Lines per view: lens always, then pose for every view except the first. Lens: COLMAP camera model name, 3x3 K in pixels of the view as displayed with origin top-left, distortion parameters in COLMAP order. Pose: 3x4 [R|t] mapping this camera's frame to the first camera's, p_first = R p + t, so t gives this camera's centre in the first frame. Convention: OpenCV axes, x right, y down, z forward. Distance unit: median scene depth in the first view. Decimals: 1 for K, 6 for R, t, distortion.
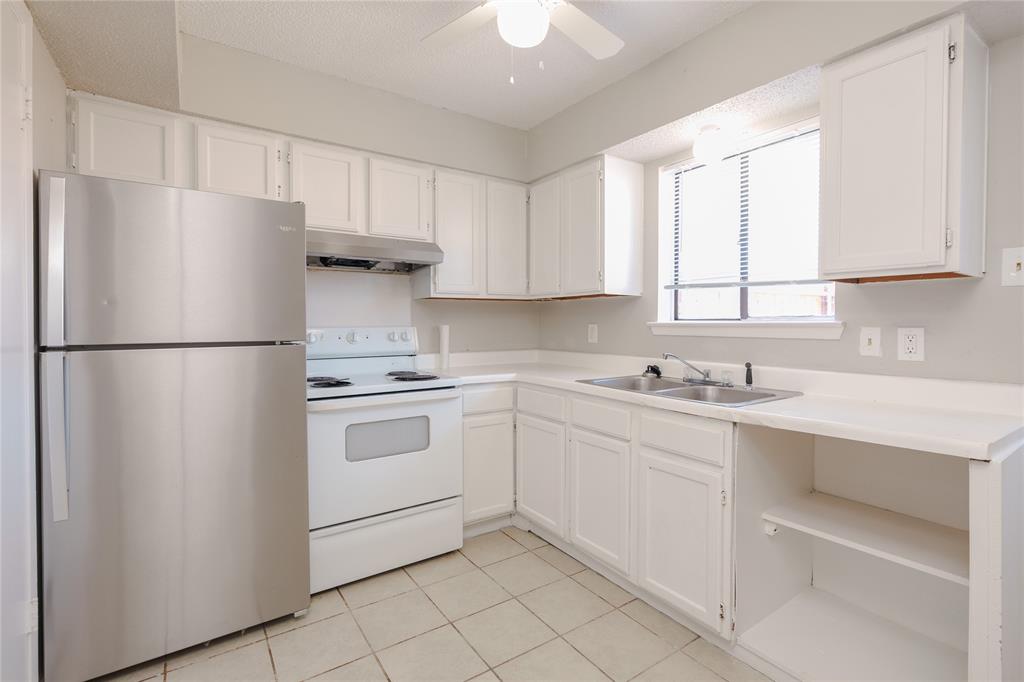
lens RADIAL K [[479.3, 0, 524.1], [0, 479.3, 329.1], [0, 0, 1]] dist [-0.002659, 0.000113]
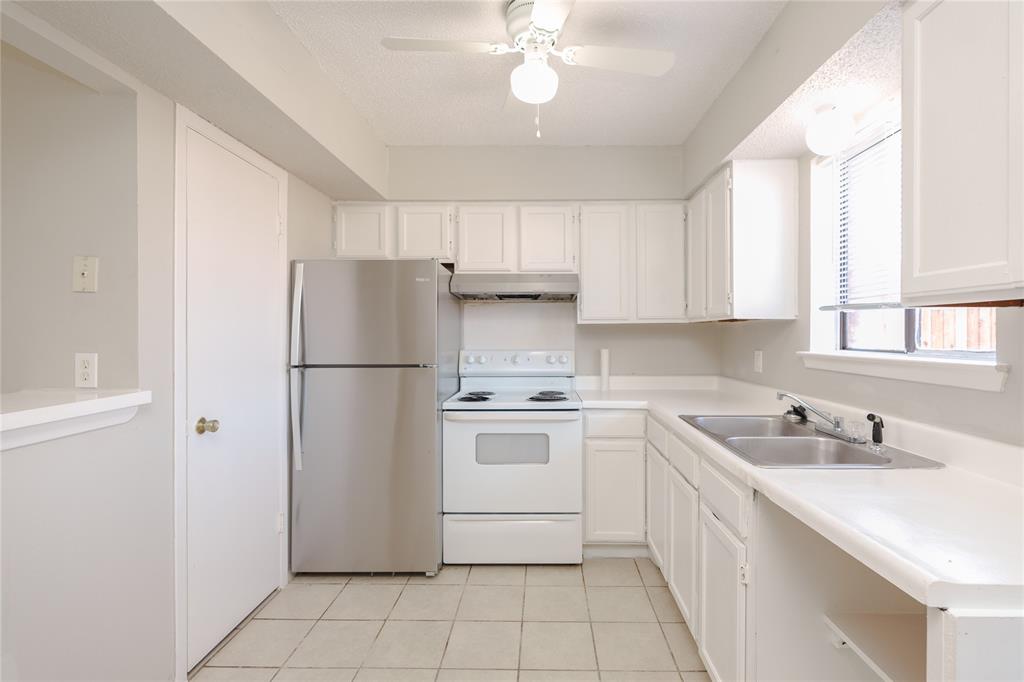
lens RADIAL K [[484.3, 0, 532.5], [0, 484.3, 335.7], [0, 0, 1]] dist [-0.000668, 0.000651]
pose [[0.809004, 0.000696, -0.587803, 0.391635], [-0.006120, 0.999955, -0.007239, -0.034002], [0.587772, 0.009454, 0.808972, 0.068258]]
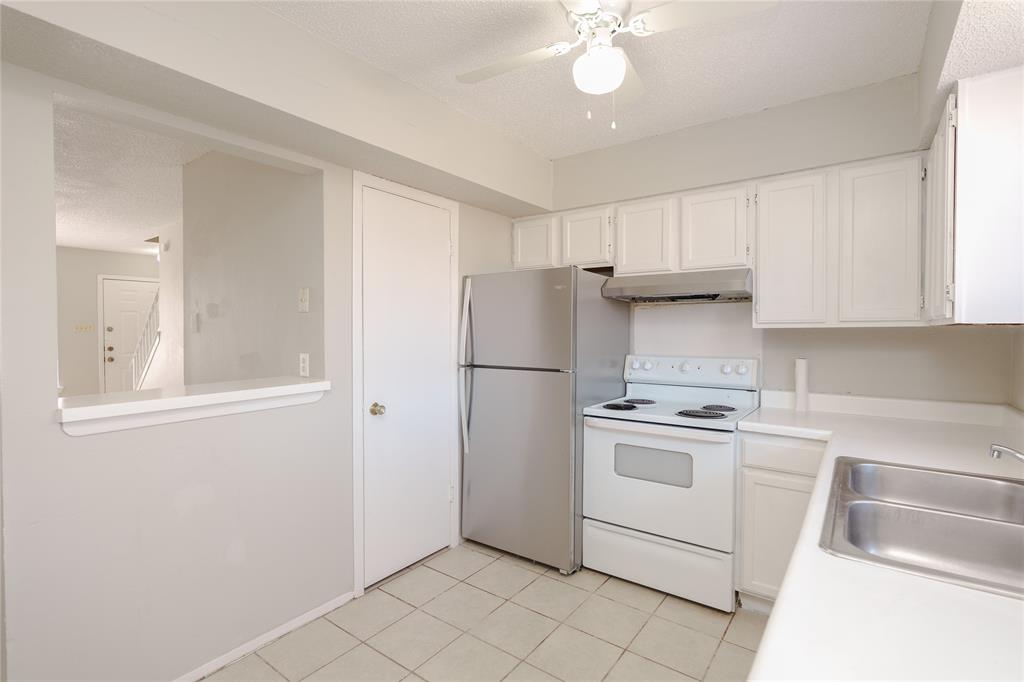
lens RADIAL K [[476.2, 0, 503.3], [0, 476.2, 342.7], [0, 0, 1]] dist [-0.000848, -0.000036]
pose [[0.316671, 0.022323, -0.948273, 0.541322], [-0.012952, 0.999732, 0.019208, -0.054646], [0.948447, 0.006200, 0.316875, 0.302321]]
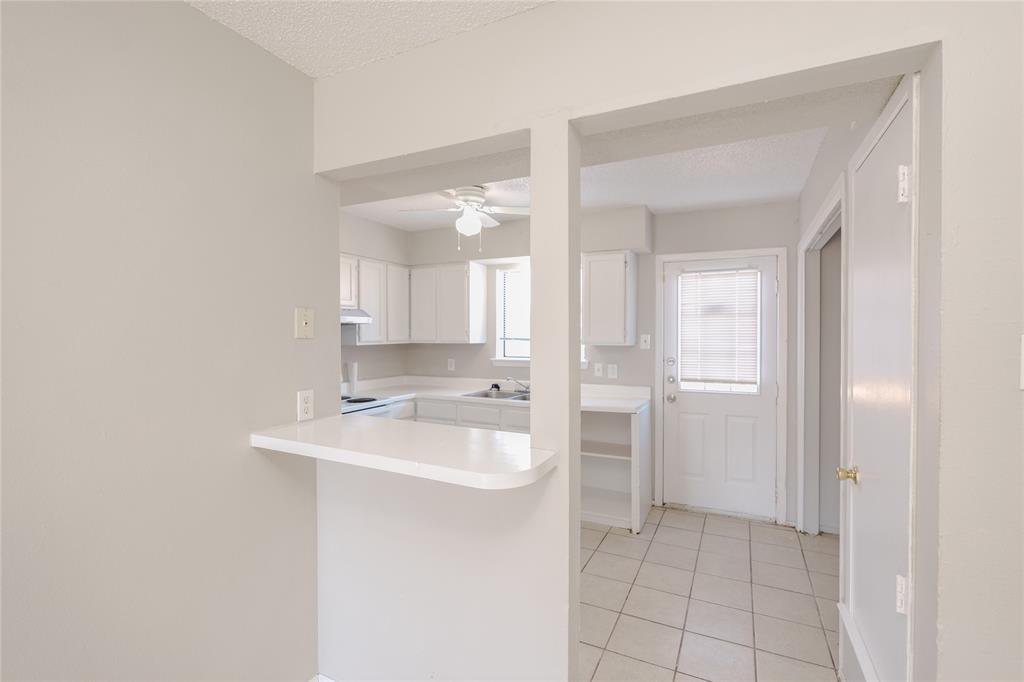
lens RADIAL K [[459.5, 0, 520.5], [0, 459.5, 342.6], [0, 0, 1]] dist [-0.000996, 0.000575]
pose [[0.871936, -0.009038, 0.489536, -0.476760], [0.006643, 0.999956, 0.006628, -0.086311], [-0.489574, -0.002527, 0.871958, -0.515846]]
